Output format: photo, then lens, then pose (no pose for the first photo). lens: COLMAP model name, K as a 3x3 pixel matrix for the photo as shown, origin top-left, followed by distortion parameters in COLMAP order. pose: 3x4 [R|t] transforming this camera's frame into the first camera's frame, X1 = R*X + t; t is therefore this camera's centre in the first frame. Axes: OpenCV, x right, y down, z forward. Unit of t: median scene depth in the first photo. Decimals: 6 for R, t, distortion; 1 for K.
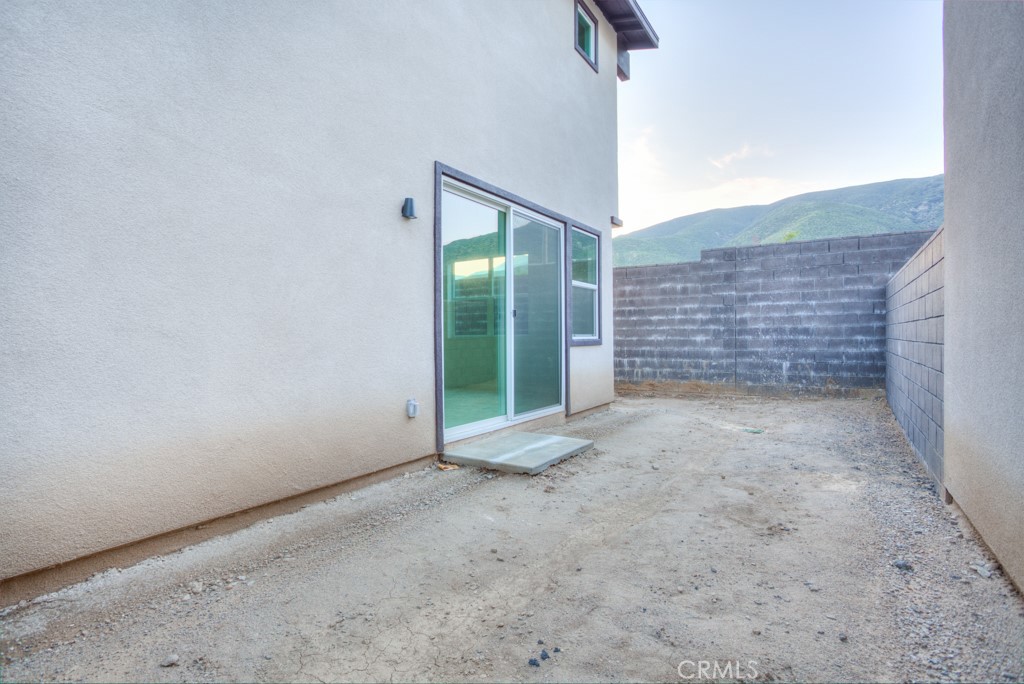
lens RADIAL K [[497.6, 0, 512.5], [0, 497.6, 337.0], [0, 0, 1]] dist [-0.005569, 0.000418]
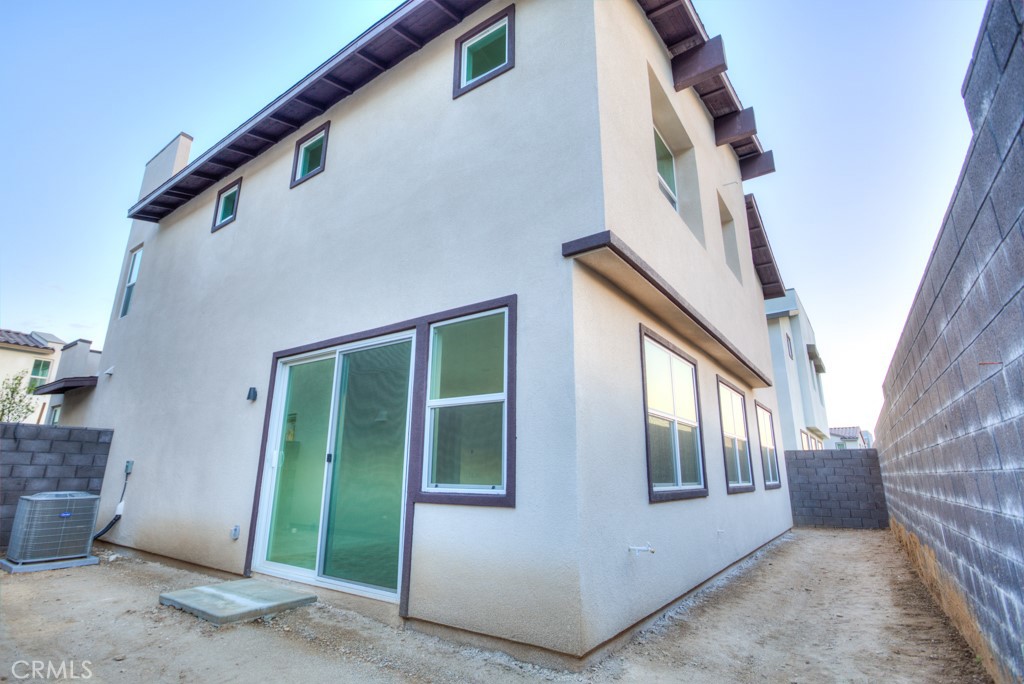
lens RADIAL K [[497.6, 0, 511.2], [0, 497.6, 340.7], [0, 0, 1]] dist [-0.005569, 0.000418]
pose [[-0.037633, -0.252564, -0.966848, 0.802807], [-0.011119, 0.967579, -0.252322, -0.023256], [0.999230, 0.001254, -0.039221, 1.156165]]
